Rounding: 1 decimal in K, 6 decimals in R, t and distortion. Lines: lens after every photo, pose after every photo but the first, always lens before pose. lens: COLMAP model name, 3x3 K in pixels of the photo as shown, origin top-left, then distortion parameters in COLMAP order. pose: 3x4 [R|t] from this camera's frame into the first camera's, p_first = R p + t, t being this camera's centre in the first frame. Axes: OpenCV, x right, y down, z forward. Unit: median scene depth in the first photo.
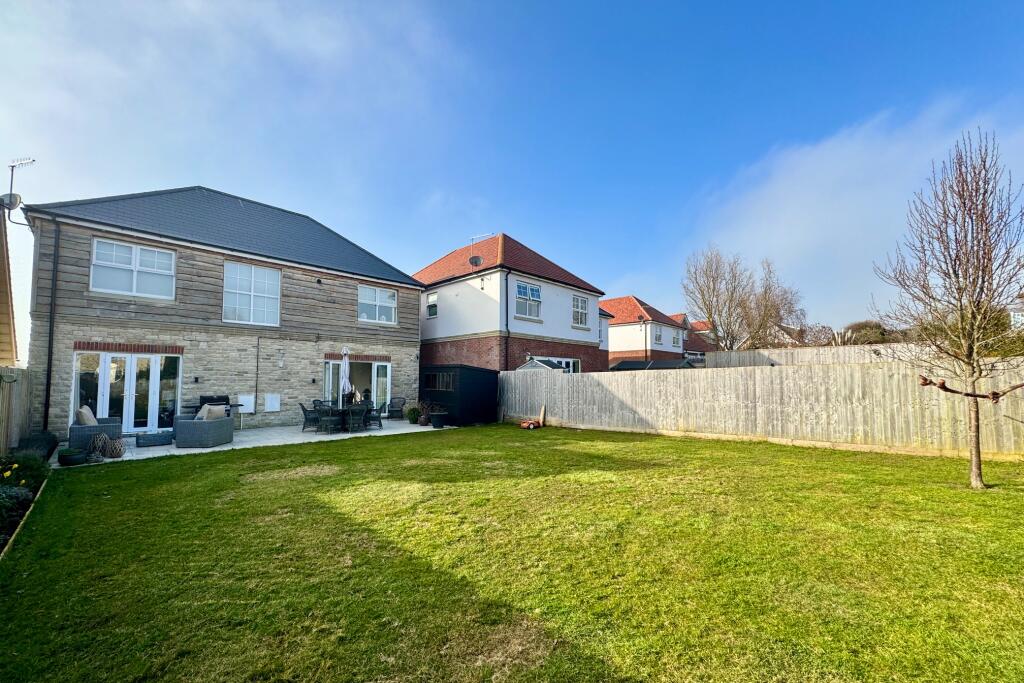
lens RADIAL K [[412.1, 0, 522.4], [0, 412.1, 363.0], [0, 0, 1]] dist [-0.003472, -0.000217]
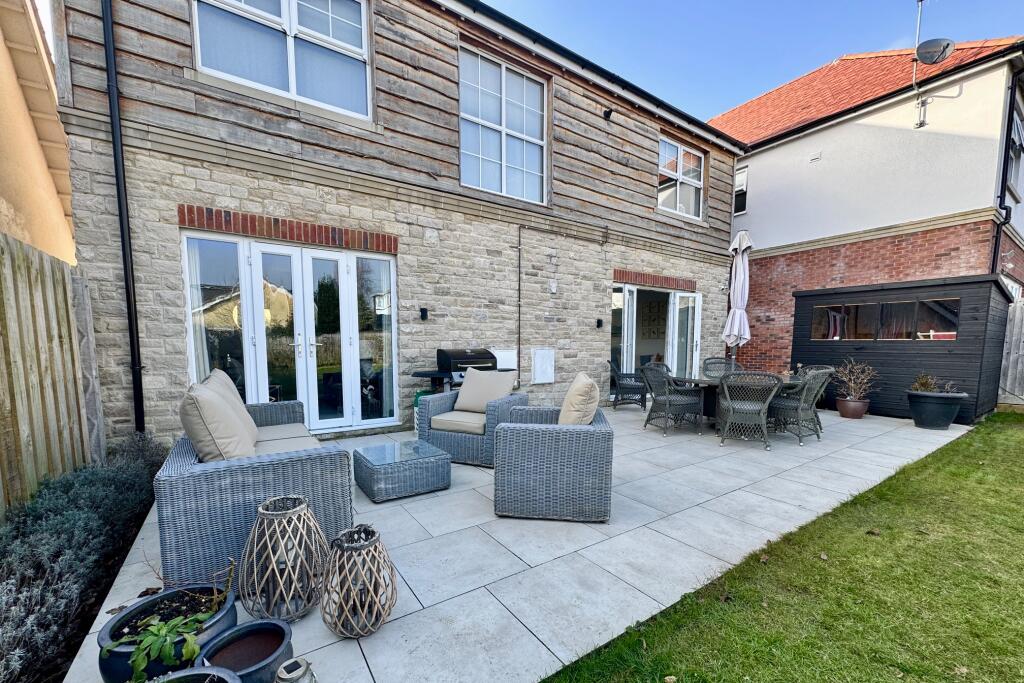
lens RADIAL K [[412.1, 0, 521.6], [0, 412.1, 385.3], [0, 0, 1]] dist [-0.003472, -0.000217]
pose [[0.980170, 0.020011, -0.197144, -0.596207], [0.008478, 0.989742, 0.142617, 0.054646], [0.197975, -0.141460, 0.969946, 0.570040]]
